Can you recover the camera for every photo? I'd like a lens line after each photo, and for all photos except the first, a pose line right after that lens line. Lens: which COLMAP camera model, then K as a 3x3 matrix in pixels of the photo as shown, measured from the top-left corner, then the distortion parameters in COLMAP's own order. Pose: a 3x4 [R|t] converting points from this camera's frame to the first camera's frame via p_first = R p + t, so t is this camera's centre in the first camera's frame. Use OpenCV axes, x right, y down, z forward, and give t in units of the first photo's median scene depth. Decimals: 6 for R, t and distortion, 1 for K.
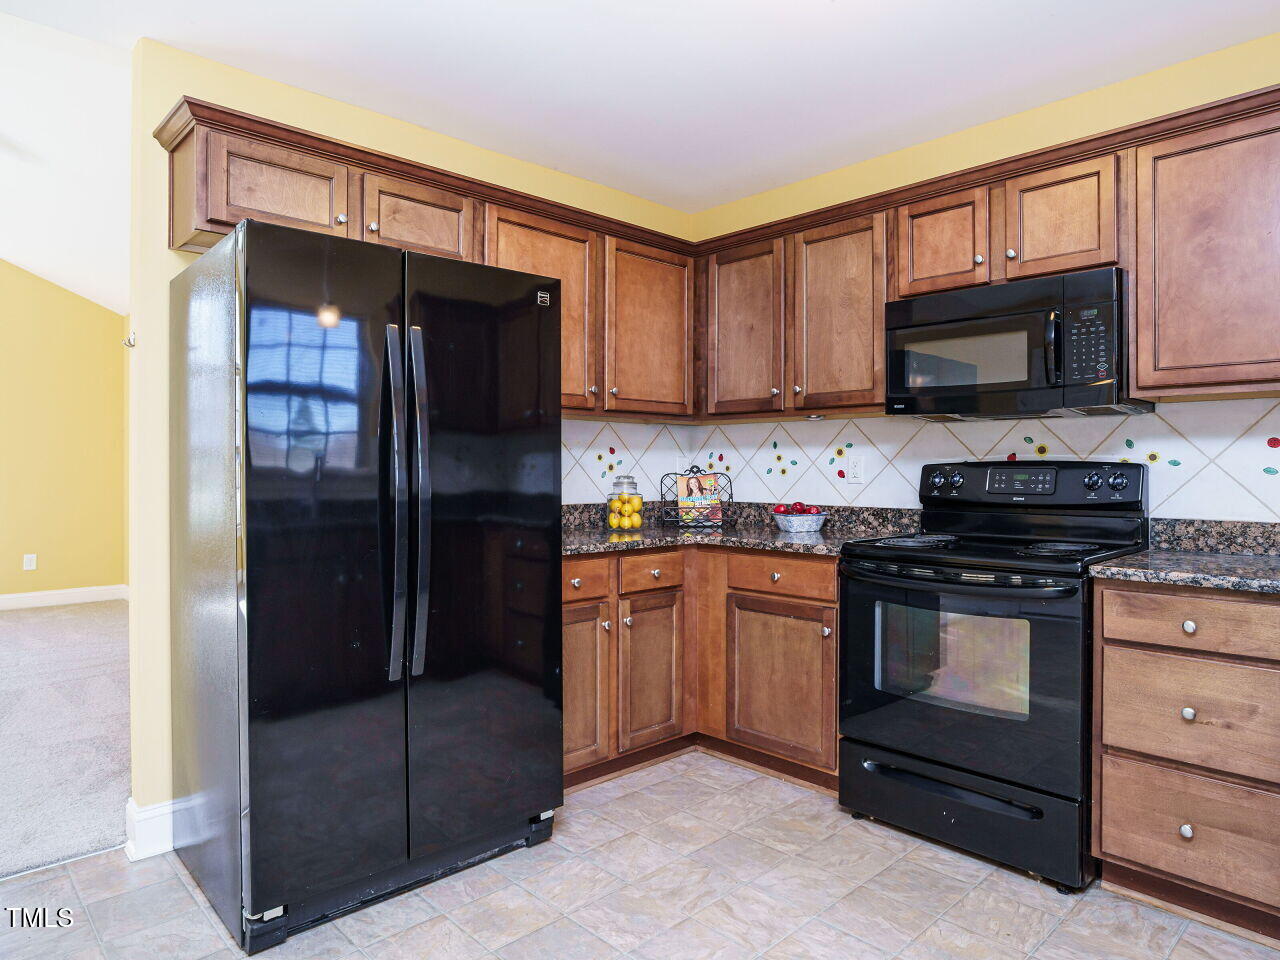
lens RADIAL K [[799.7, 0, 641.3], [0, 799.7, 474.6], [0, 0, 1]] dist [-0.026898, 0.012109]
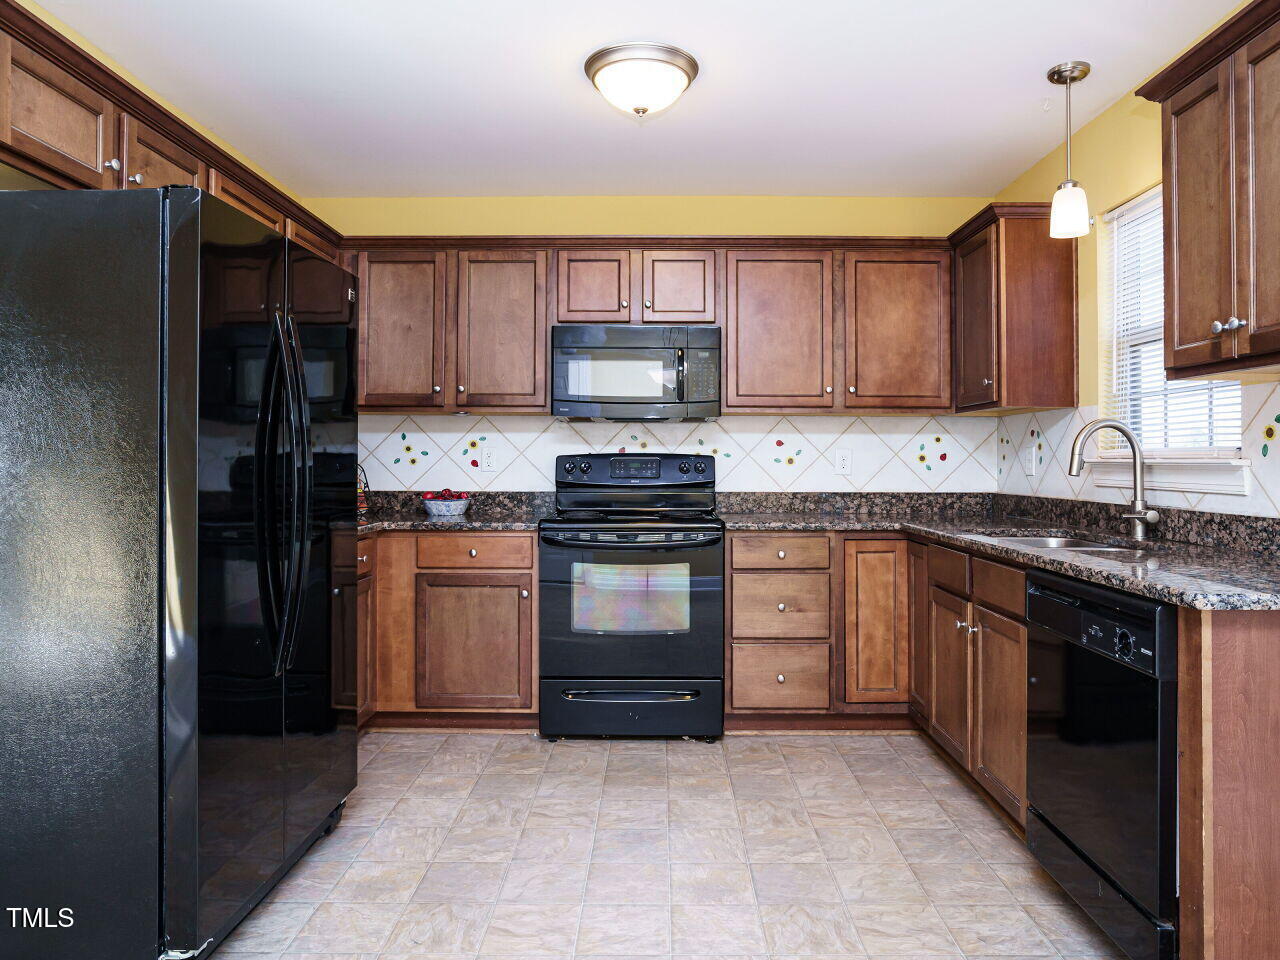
lens RADIAL K [[837.4, 0, 662.4], [0, 837.4, 448.5], [0, 0, 1]] dist [-0.037965, 0.028649]
pose [[0.699191, 0.011143, 0.714848, -0.493203], [0.004078, 0.999800, -0.019574, 0.002610], [-0.714924, 0.016601, 0.699005, -0.032763]]
